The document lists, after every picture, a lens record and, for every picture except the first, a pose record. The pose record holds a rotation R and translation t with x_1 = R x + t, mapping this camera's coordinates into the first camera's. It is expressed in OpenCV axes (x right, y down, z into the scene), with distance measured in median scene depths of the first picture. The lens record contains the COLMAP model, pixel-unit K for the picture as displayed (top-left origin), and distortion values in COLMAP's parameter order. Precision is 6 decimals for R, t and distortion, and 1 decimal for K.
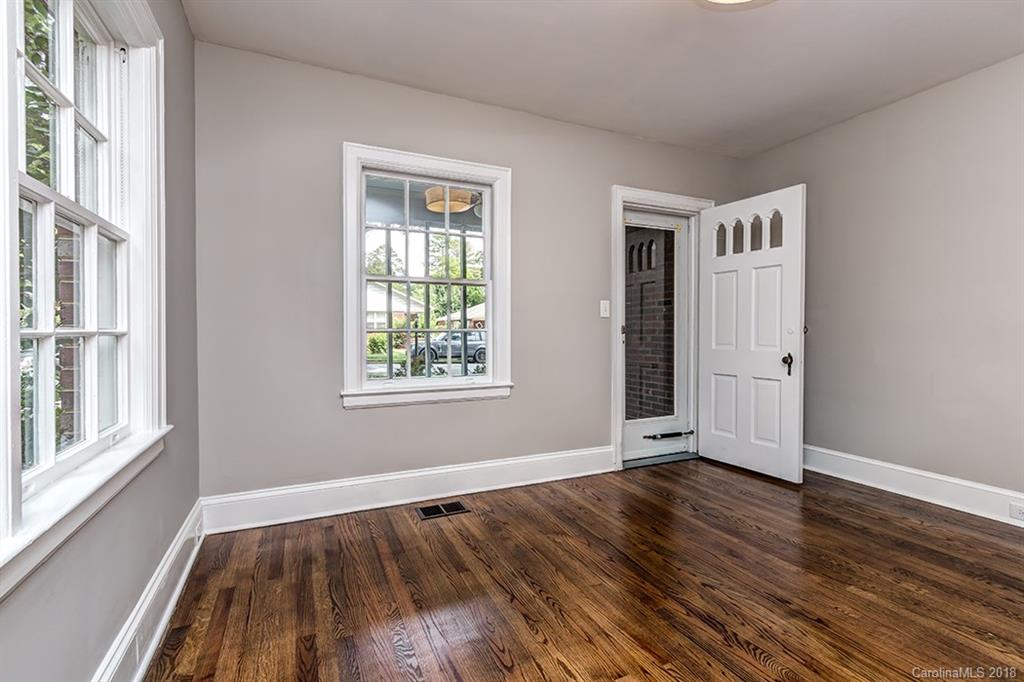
lens RADIAL K [[467.4, 0, 508.2], [0, 467.4, 334.2], [0, 0, 1]] dist [0.005958, -0.002242]
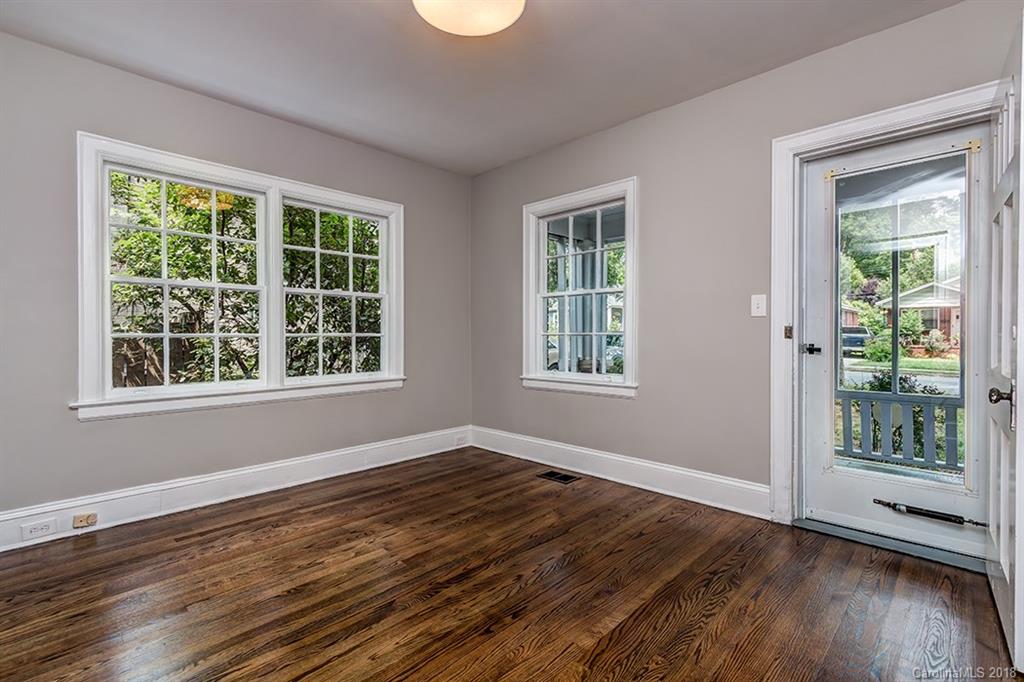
lens RADIAL K [[467.4, 0, 511.4], [0, 467.4, 342.4], [0, 0, 1]] dist [0.005958, -0.002242]
pose [[0.355354, 0.014315, -0.934622, 1.112764], [-0.004200, 0.999897, 0.013718, -0.003747], [0.934722, -0.000950, 0.355377, 0.489347]]
